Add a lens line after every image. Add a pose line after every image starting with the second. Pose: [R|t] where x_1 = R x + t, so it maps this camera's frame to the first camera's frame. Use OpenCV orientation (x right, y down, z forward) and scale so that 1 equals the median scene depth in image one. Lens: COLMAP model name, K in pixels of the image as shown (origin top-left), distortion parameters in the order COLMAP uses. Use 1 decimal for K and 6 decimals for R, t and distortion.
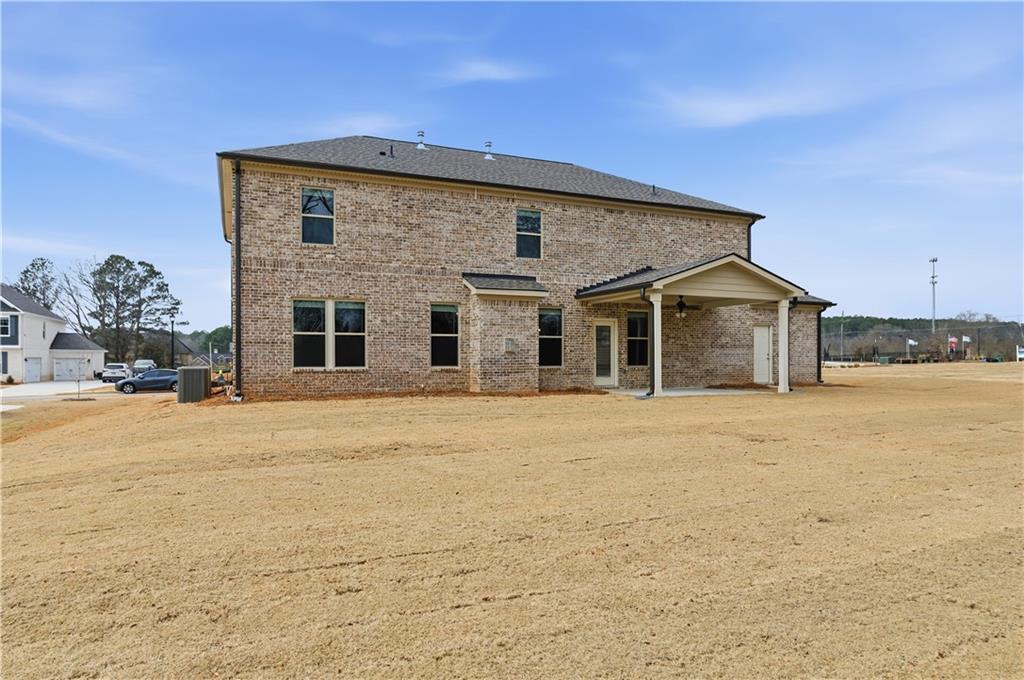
lens RADIAL K [[633.3, 0, 512.2], [0, 633.3, 344.9], [0, 0, 1]] dist [-0.010601, -0.001367]
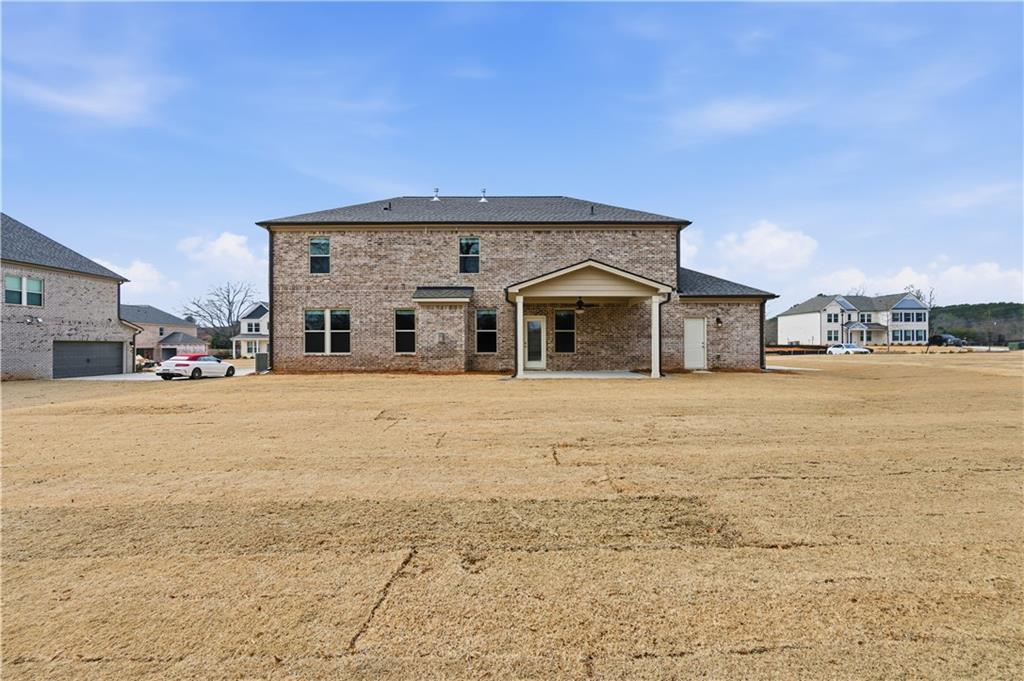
lens RADIAL K [[460.5, 0, 512.1], [0, 460.5, 333.5], [0, 0, 1]] dist [0.005420, 0.000553]
pose [[0.917510, -0.011517, -0.397547, 0.522249], [0.009859, 0.999932, -0.006214, -0.000518], [0.397592, 0.001782, 0.917561, 0.134379]]
